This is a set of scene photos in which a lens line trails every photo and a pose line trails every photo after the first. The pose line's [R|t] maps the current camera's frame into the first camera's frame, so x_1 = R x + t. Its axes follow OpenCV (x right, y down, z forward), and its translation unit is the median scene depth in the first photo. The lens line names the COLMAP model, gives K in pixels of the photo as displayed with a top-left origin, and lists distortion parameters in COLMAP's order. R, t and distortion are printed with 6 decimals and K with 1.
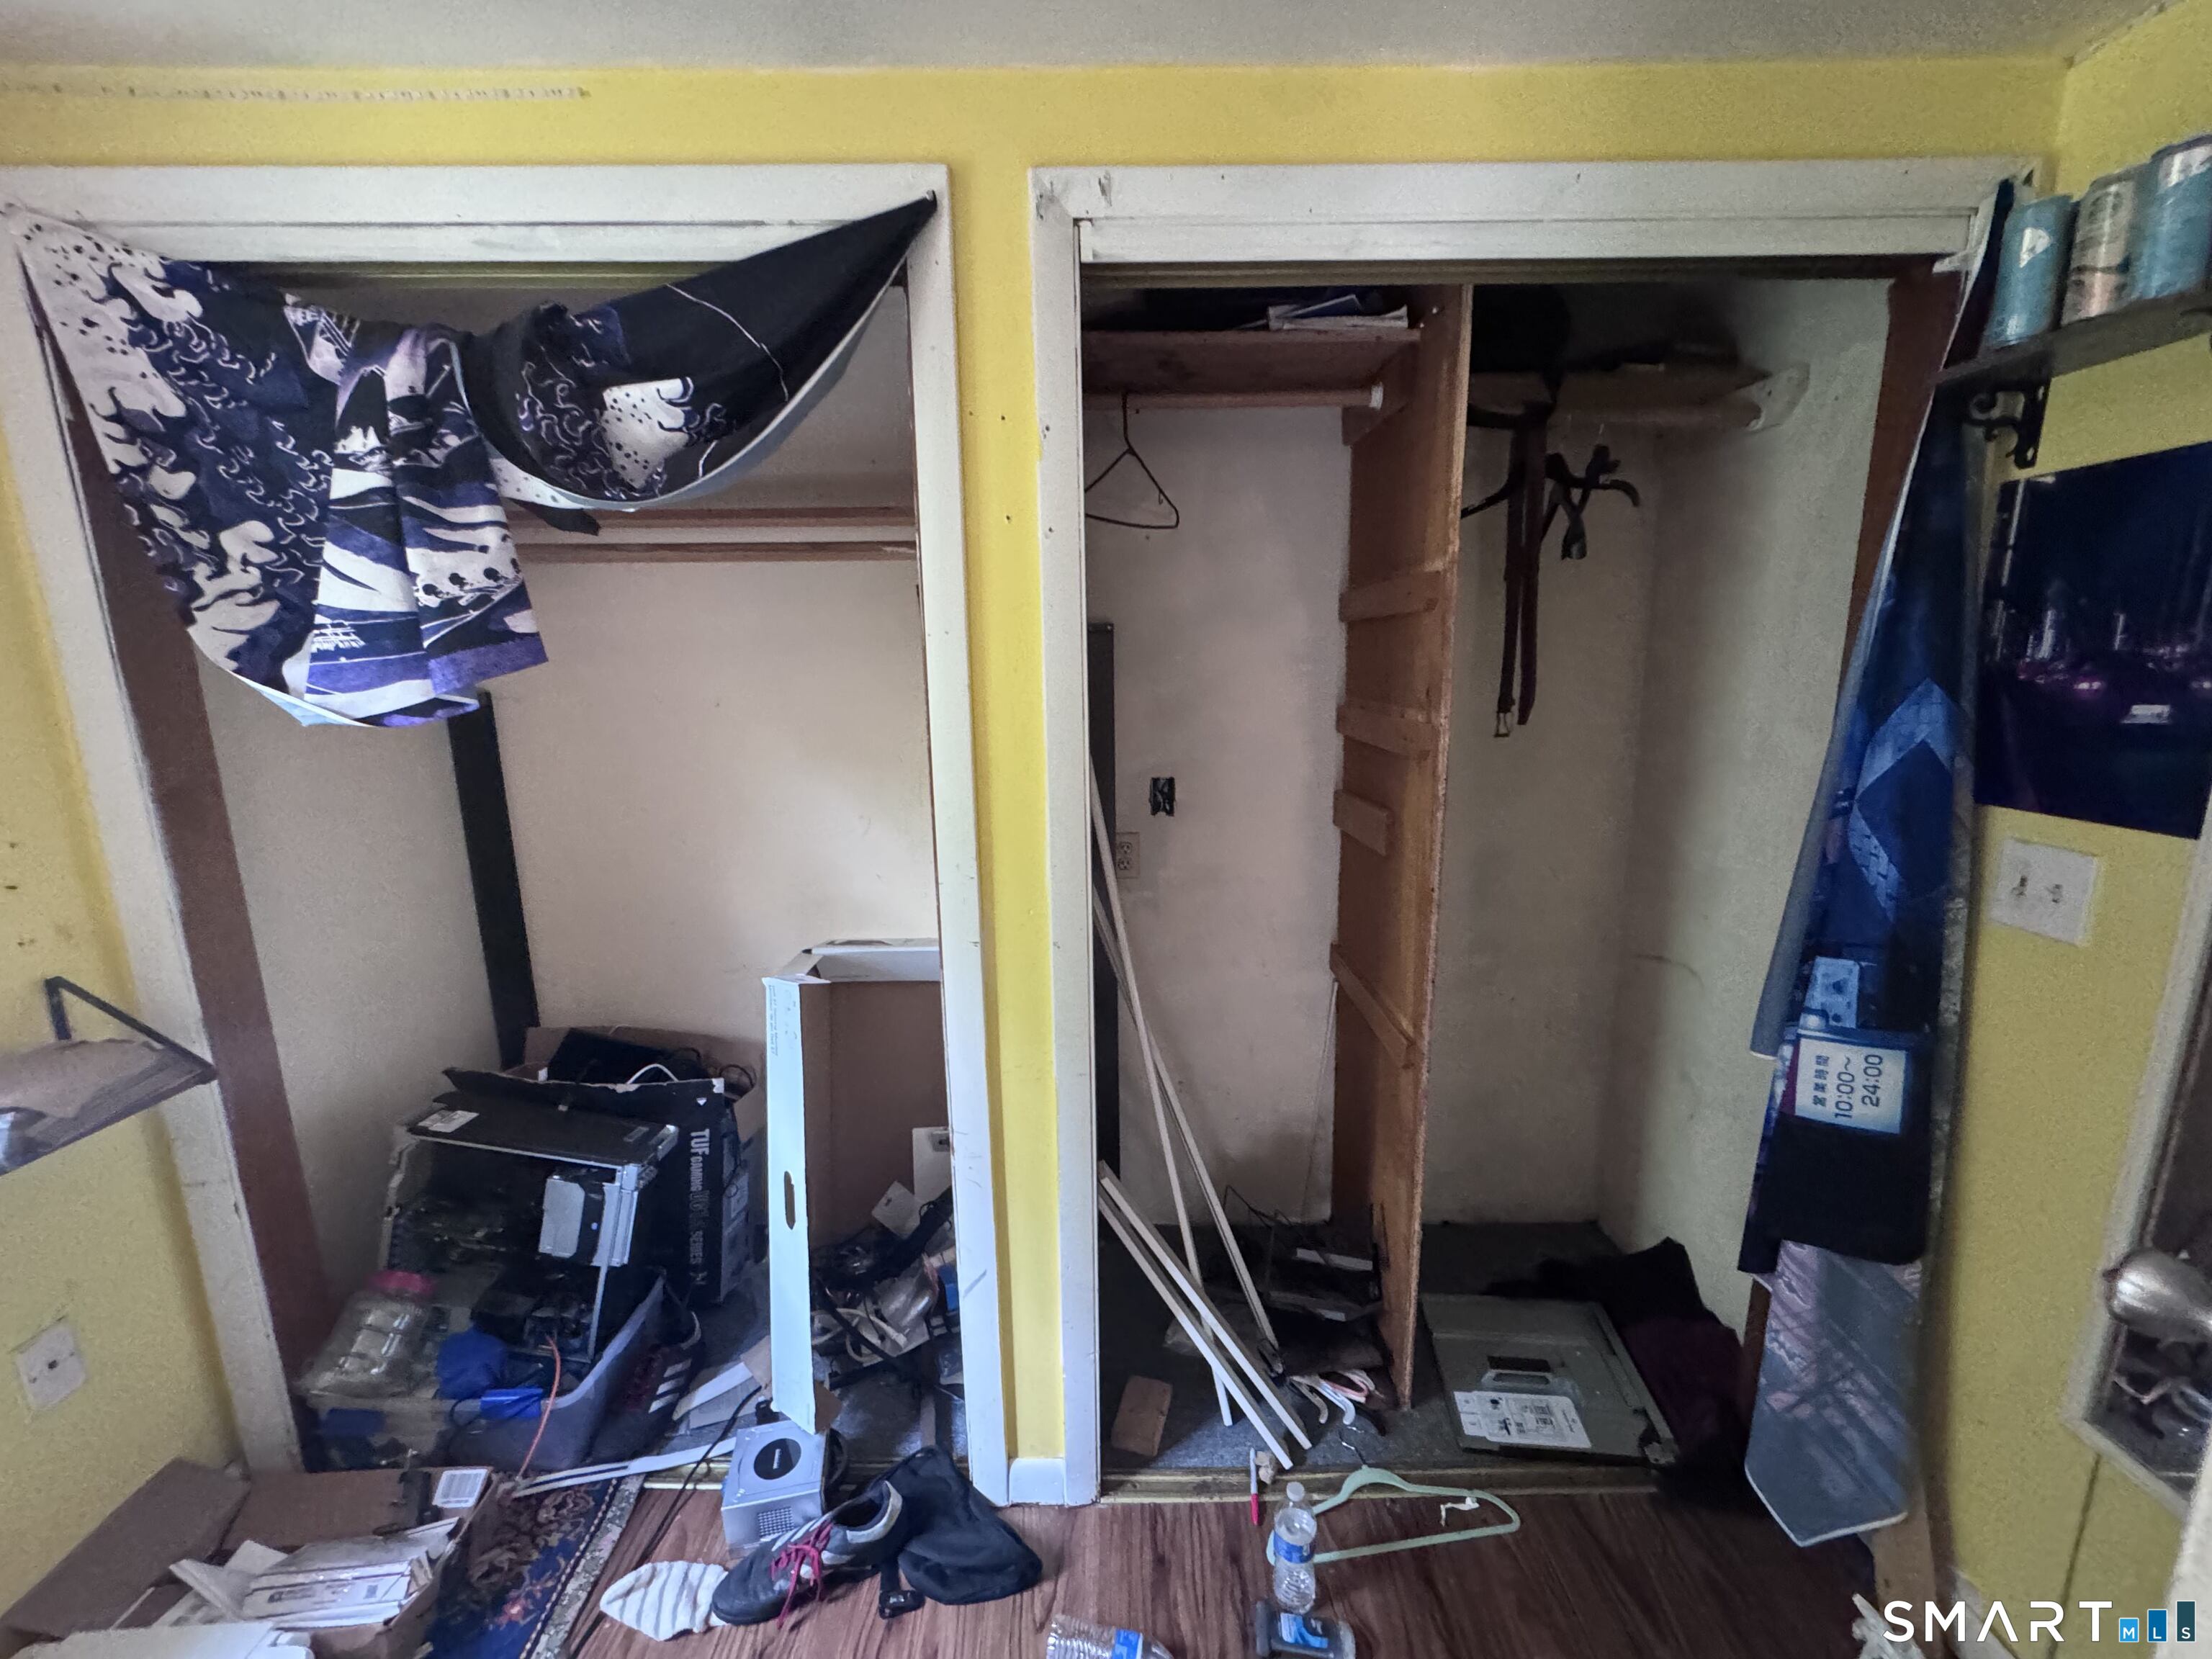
lens RADIAL K [[887.8, 0, 1113.3], [0, 887.8, 830.7], [0, 0, 1]] dist [-0.005407, -0.000306]
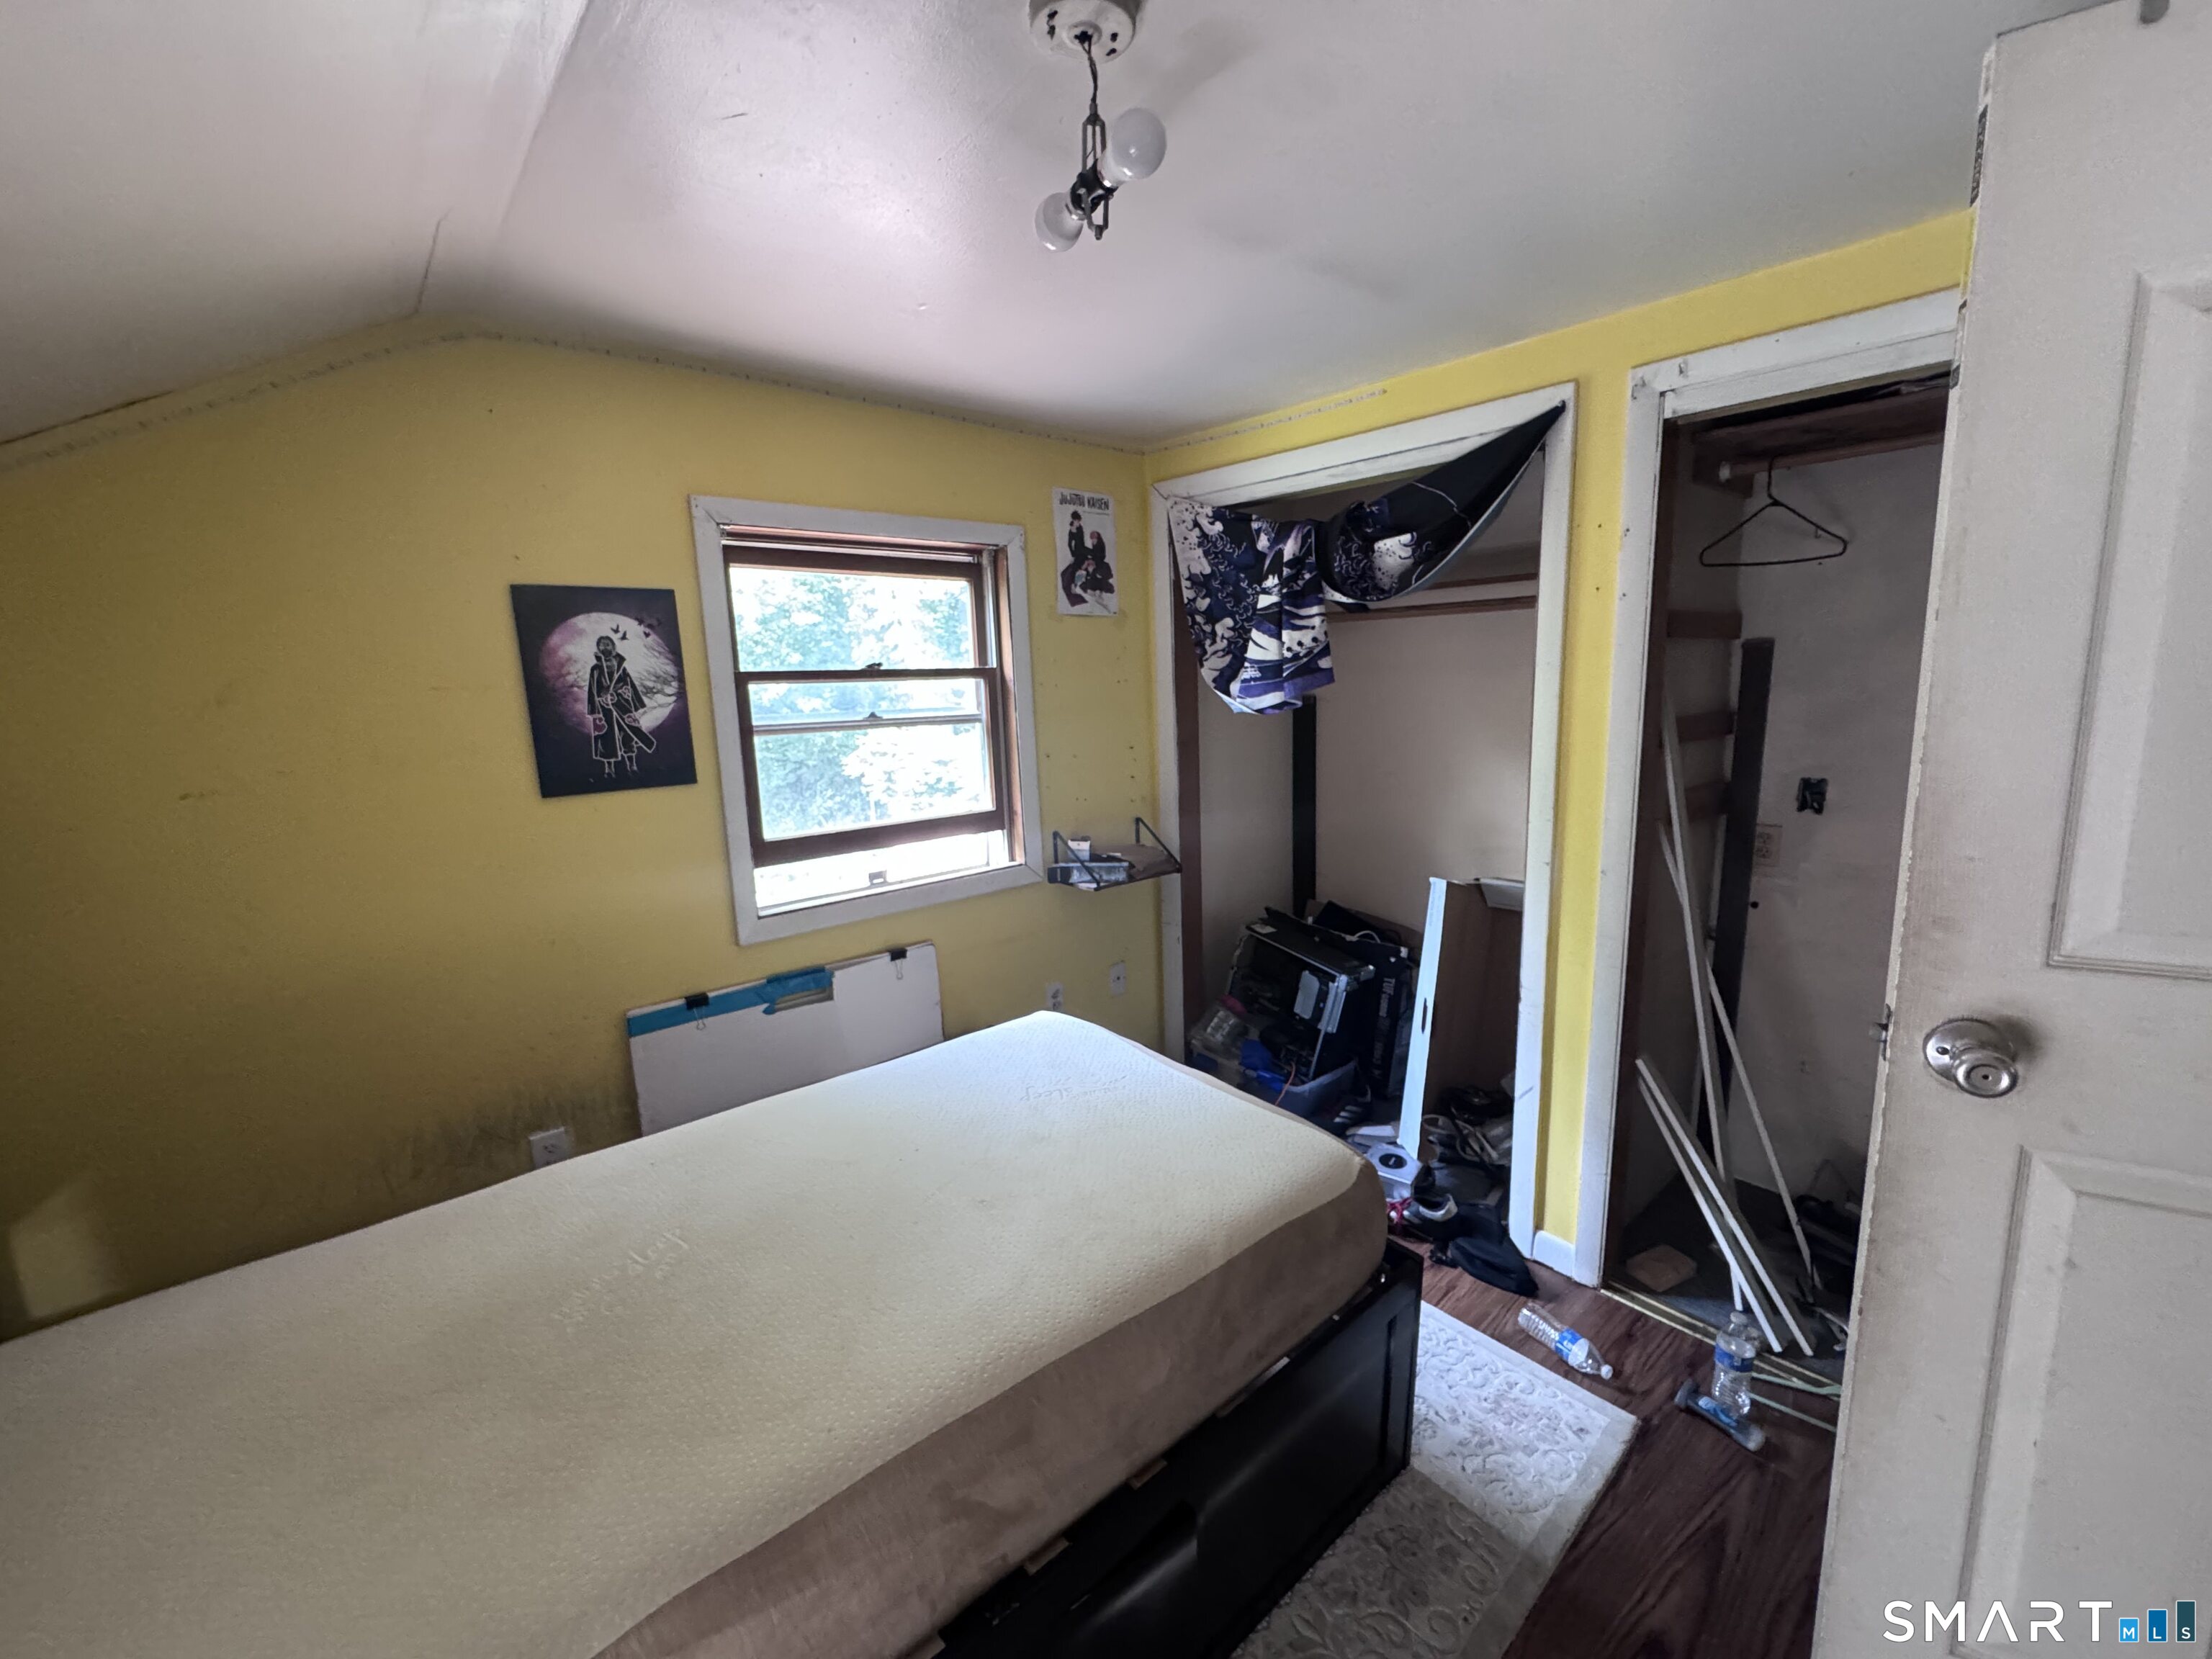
lens RADIAL K [[887.8, 0, 1109.8], [0, 887.8, 825.4], [0, 0, 1]] dist [-0.005407, -0.000306]
pose [[0.654883, 0.116061, -0.746765, 0.532882], [-0.120372, 0.991541, 0.048542, 0.085442], [0.746082, 0.058100, 0.663314, -0.644727]]
